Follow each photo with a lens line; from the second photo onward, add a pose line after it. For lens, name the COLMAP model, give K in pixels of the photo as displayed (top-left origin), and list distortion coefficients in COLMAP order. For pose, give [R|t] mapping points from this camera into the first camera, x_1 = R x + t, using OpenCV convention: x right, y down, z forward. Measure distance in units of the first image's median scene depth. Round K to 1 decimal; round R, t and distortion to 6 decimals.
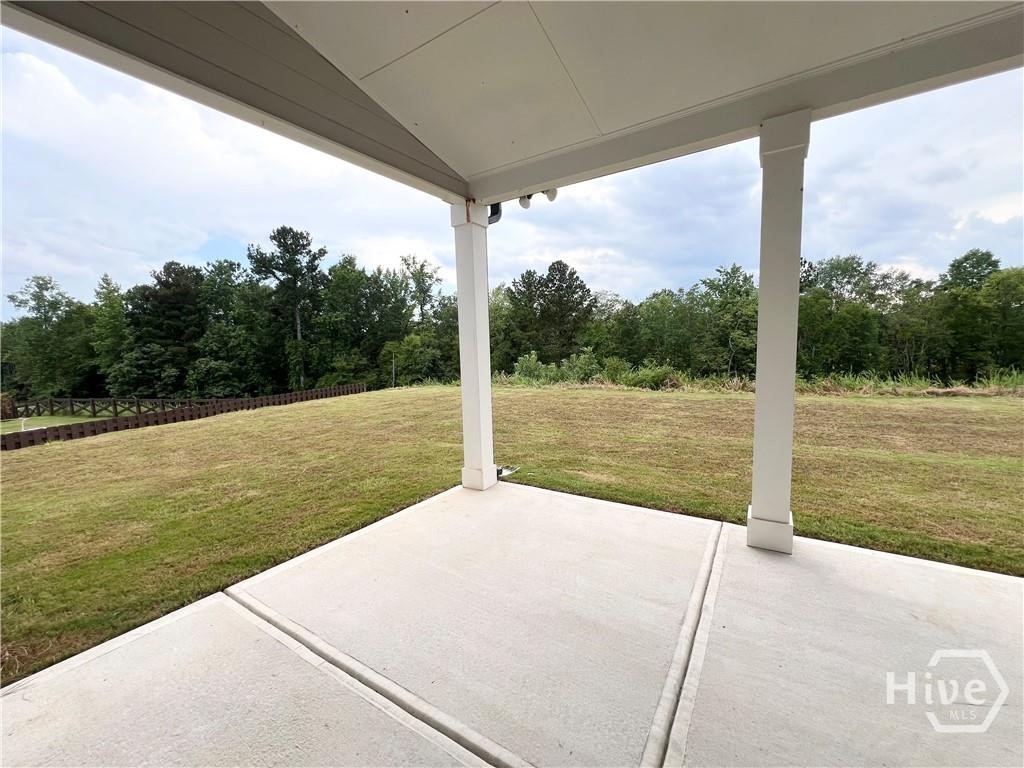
lens RADIAL K [[411.1, 0, 512.7], [0, 411.1, 385.0], [0, 0, 1]] dist [-0.000732, 0.000499]
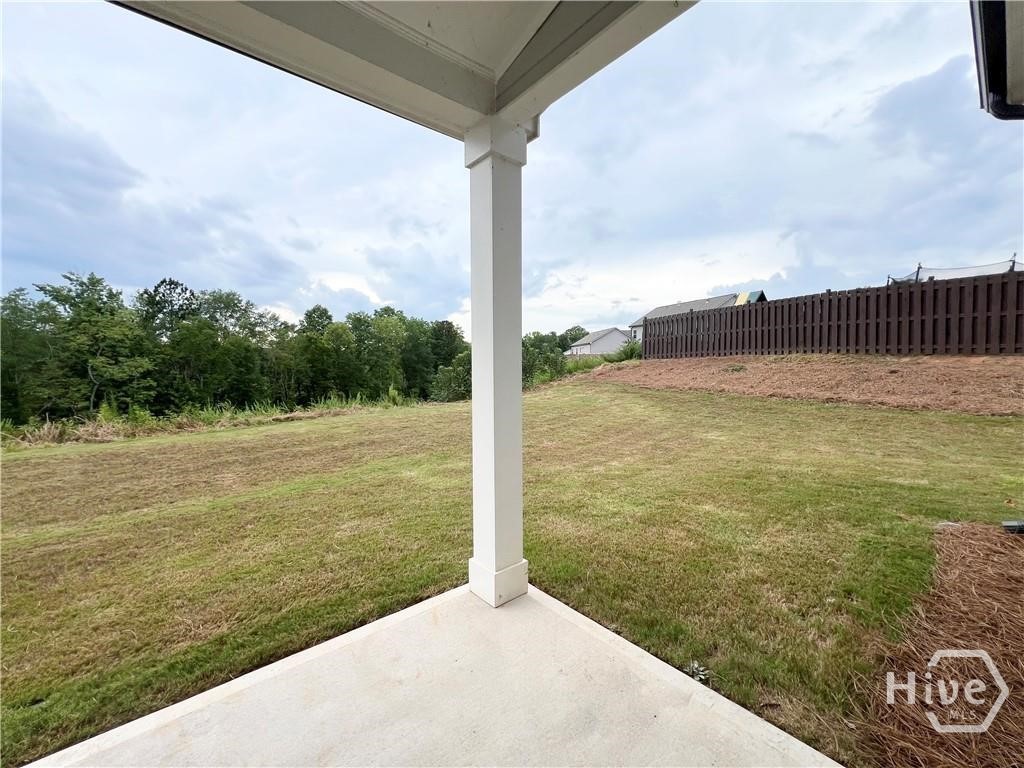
lens RADIAL K [[411.1, 0, 512.7], [0, 411.1, 385.0], [0, 0, 1]] dist [-0.000732, 0.000499]
pose [[0.302829, -0.020356, 0.952828, 0.175418], [0.089904, 0.995924, -0.007297, -0.009038], [-0.948795, 0.087872, 0.303424, 0.058335]]
